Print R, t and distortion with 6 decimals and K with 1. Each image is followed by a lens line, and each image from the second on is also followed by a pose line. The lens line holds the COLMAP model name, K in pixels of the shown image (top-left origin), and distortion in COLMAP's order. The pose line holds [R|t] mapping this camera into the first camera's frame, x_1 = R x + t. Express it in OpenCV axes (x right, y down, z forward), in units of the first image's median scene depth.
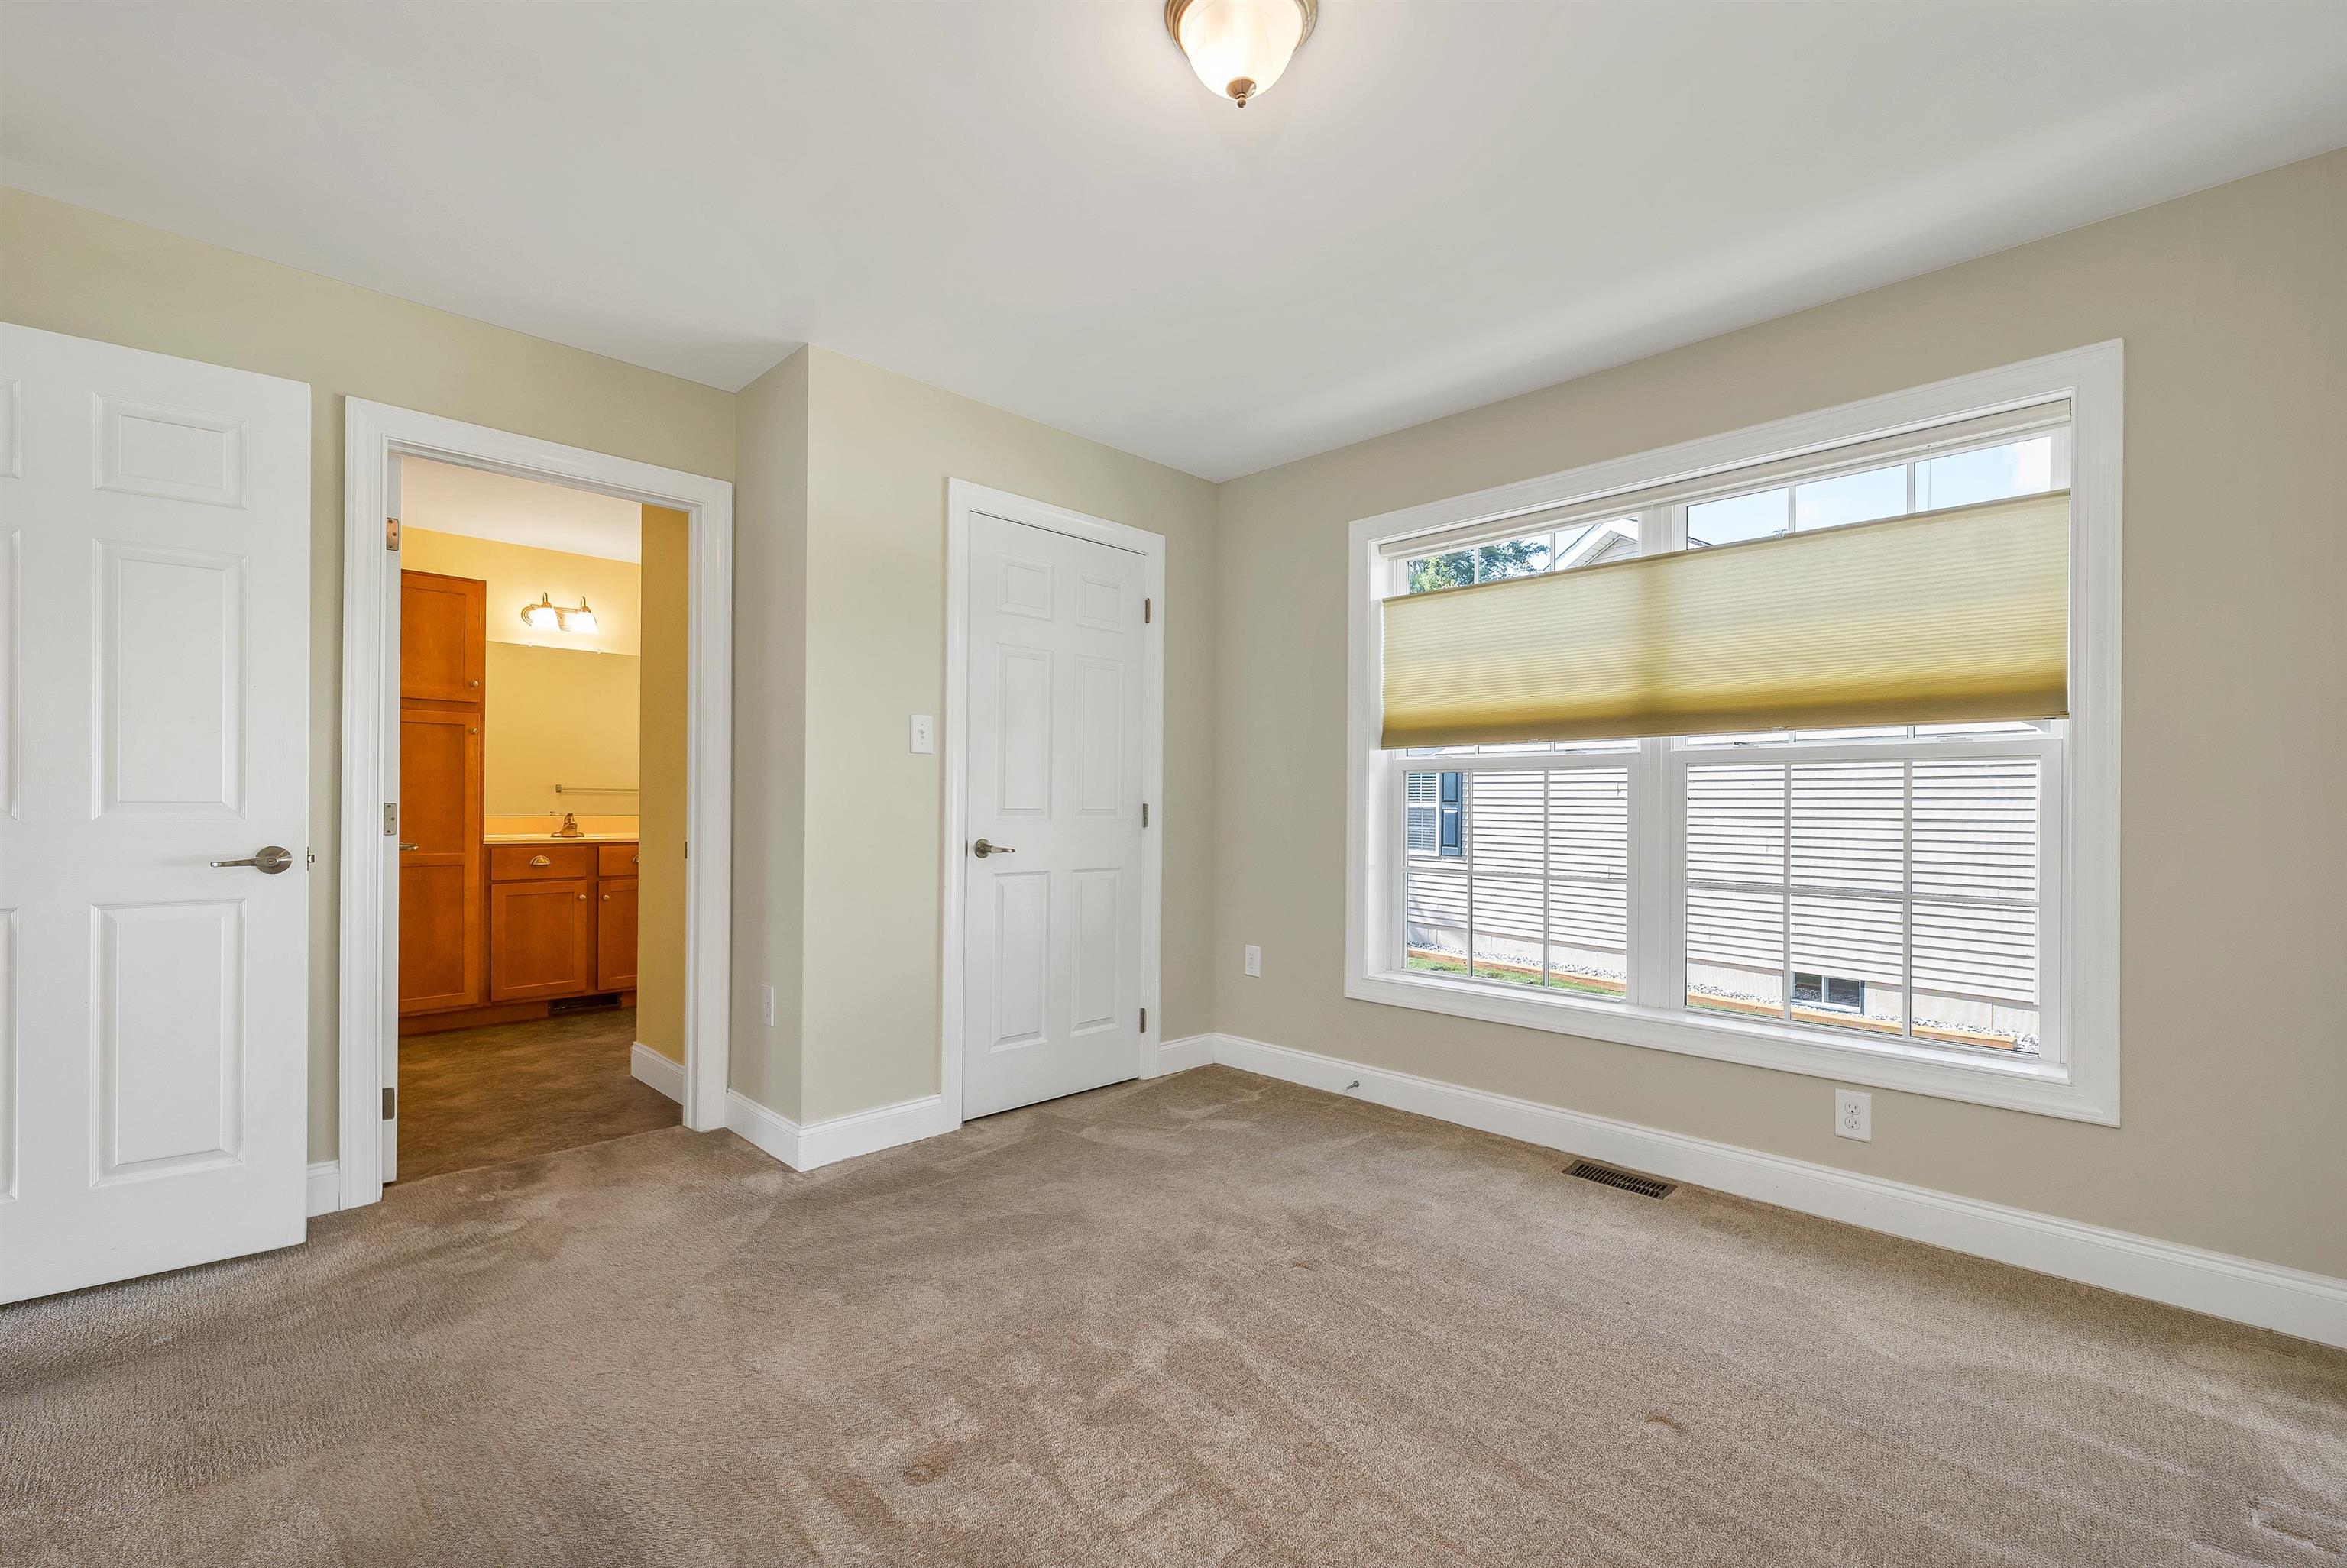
lens RADIAL K [[986.2, 0, 1172.7], [0, 986.2, 803.0], [0, 0, 1]] dist [0.000993, 0.000111]
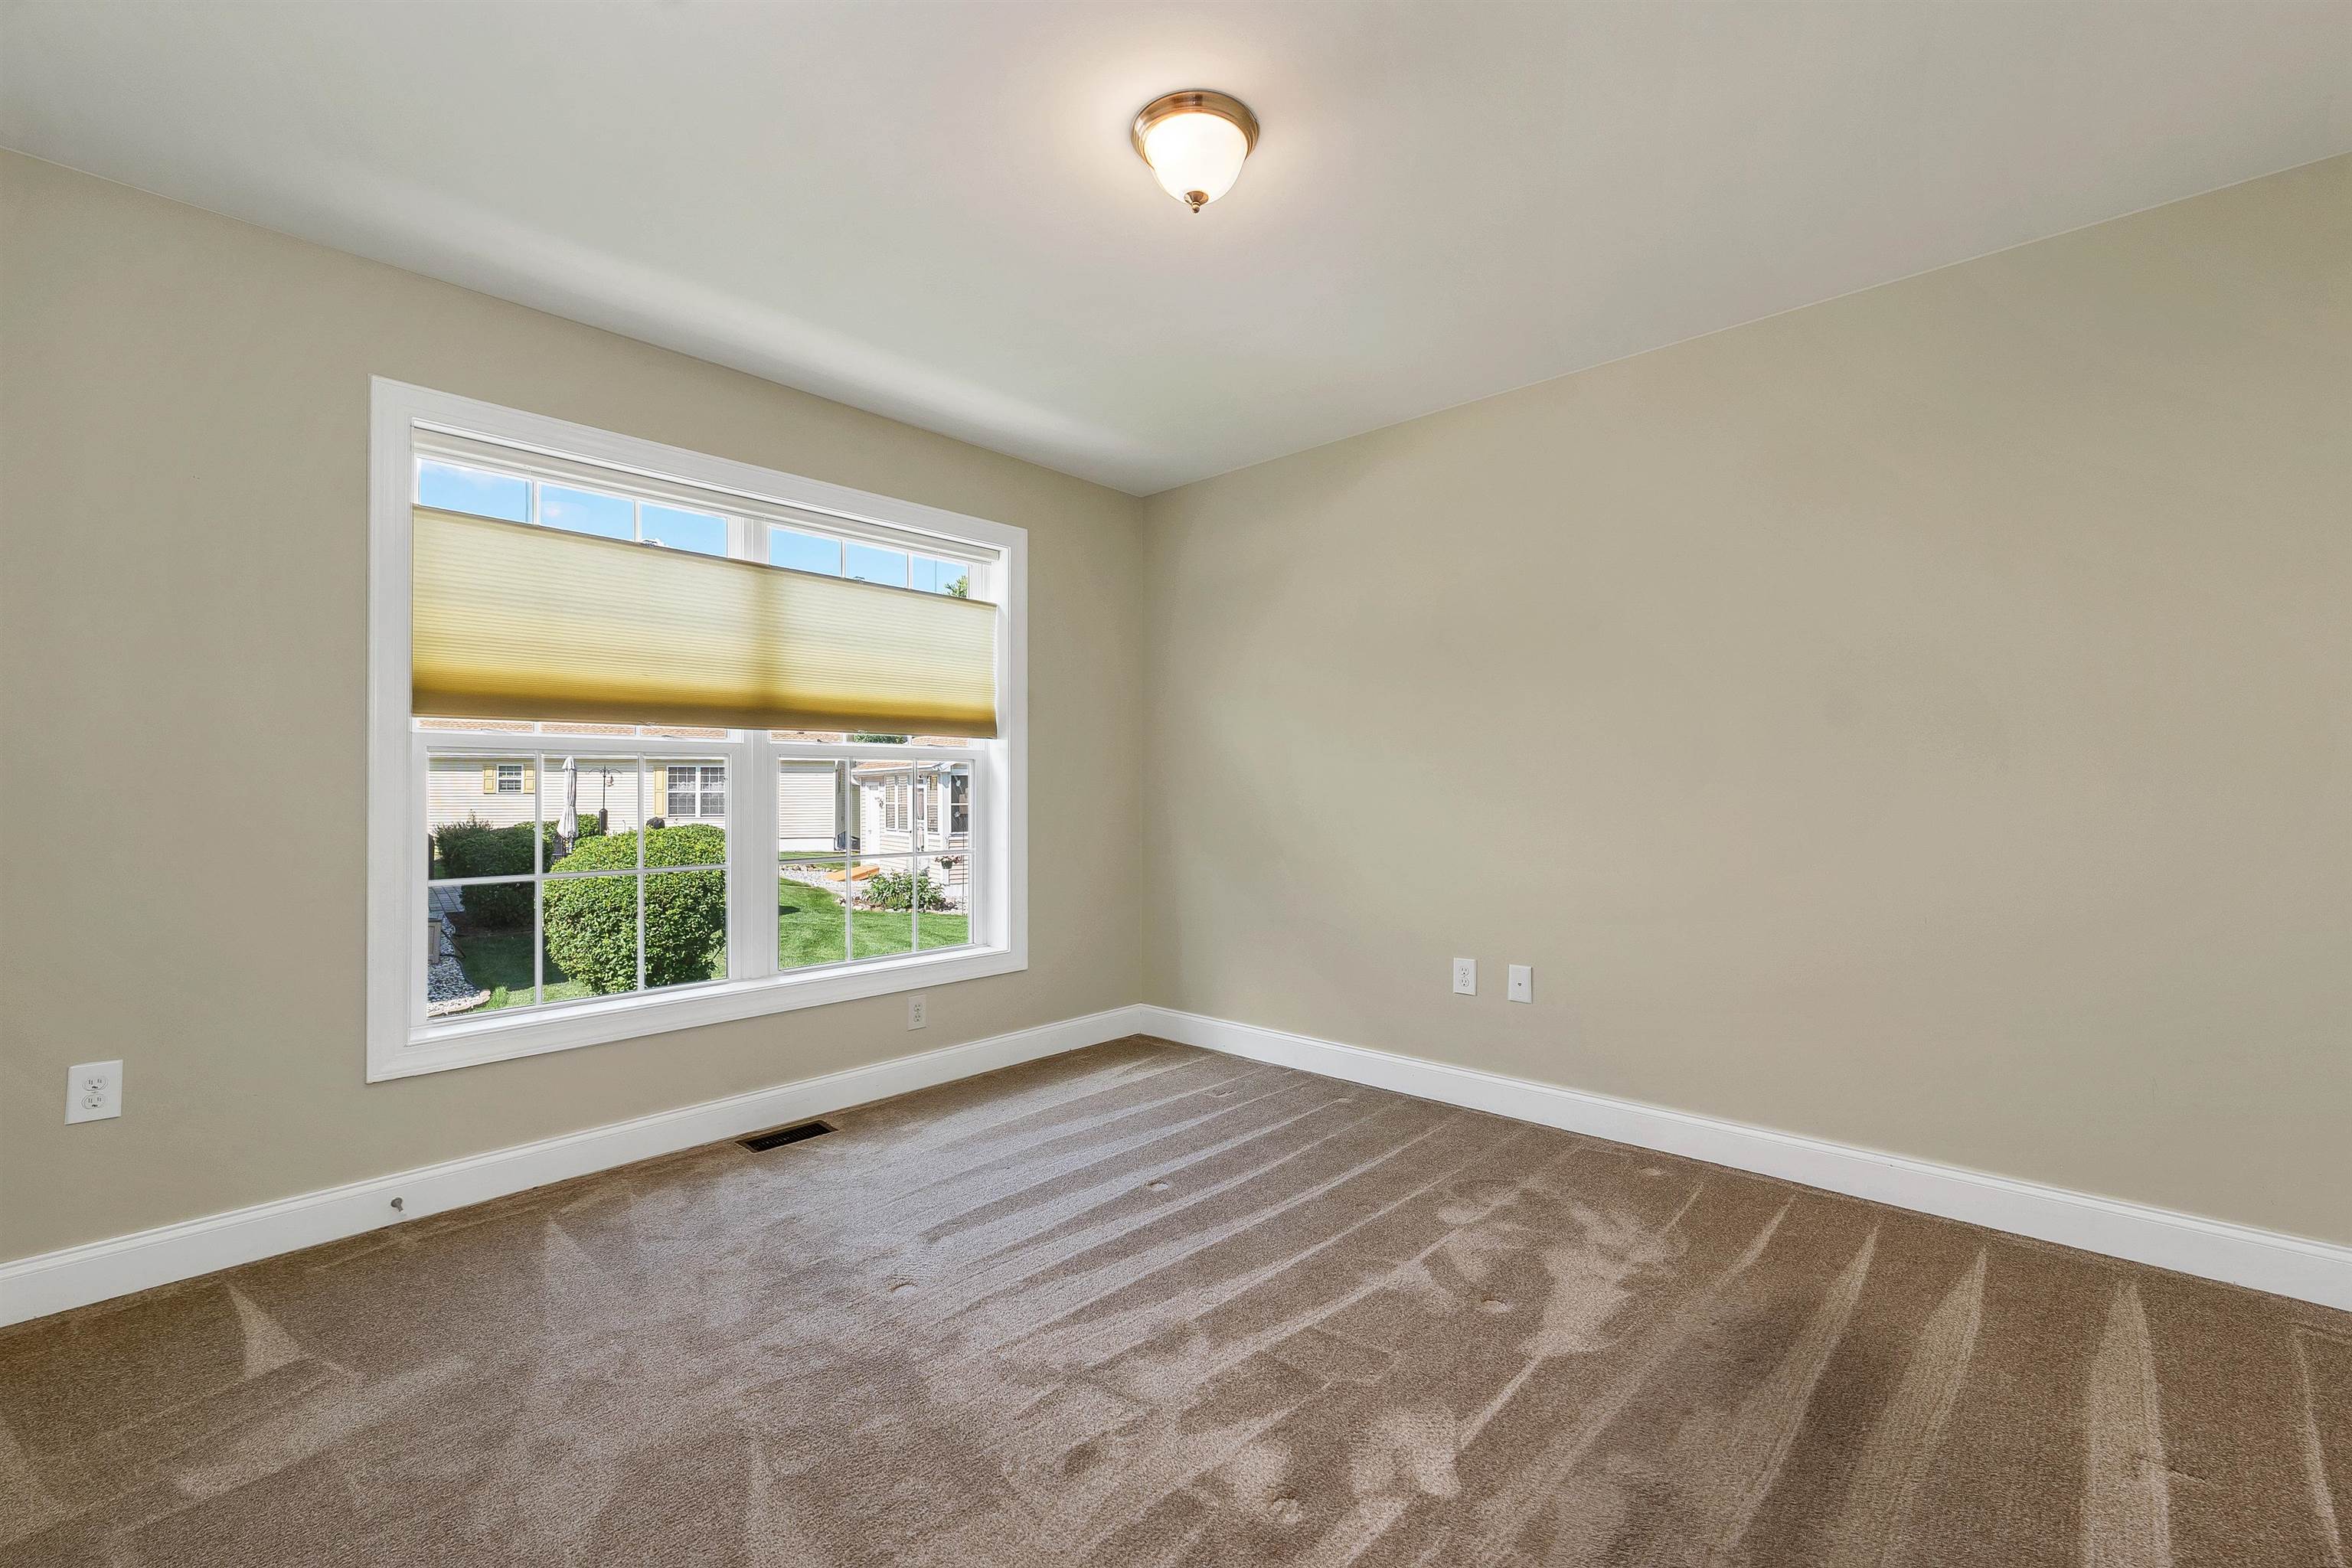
lens RADIAL K [[988.5, 0, 1175.2], [0, 988.5, 803.1], [0, 0, 1]] dist [0.000993, 0.000111]
pose [[-0.038813, -0.018355, 0.999078, -0.624414], [-0.001526, 0.999831, 0.018310, -0.007271], [-0.999245, -0.000814, -0.038834, 0.589436]]
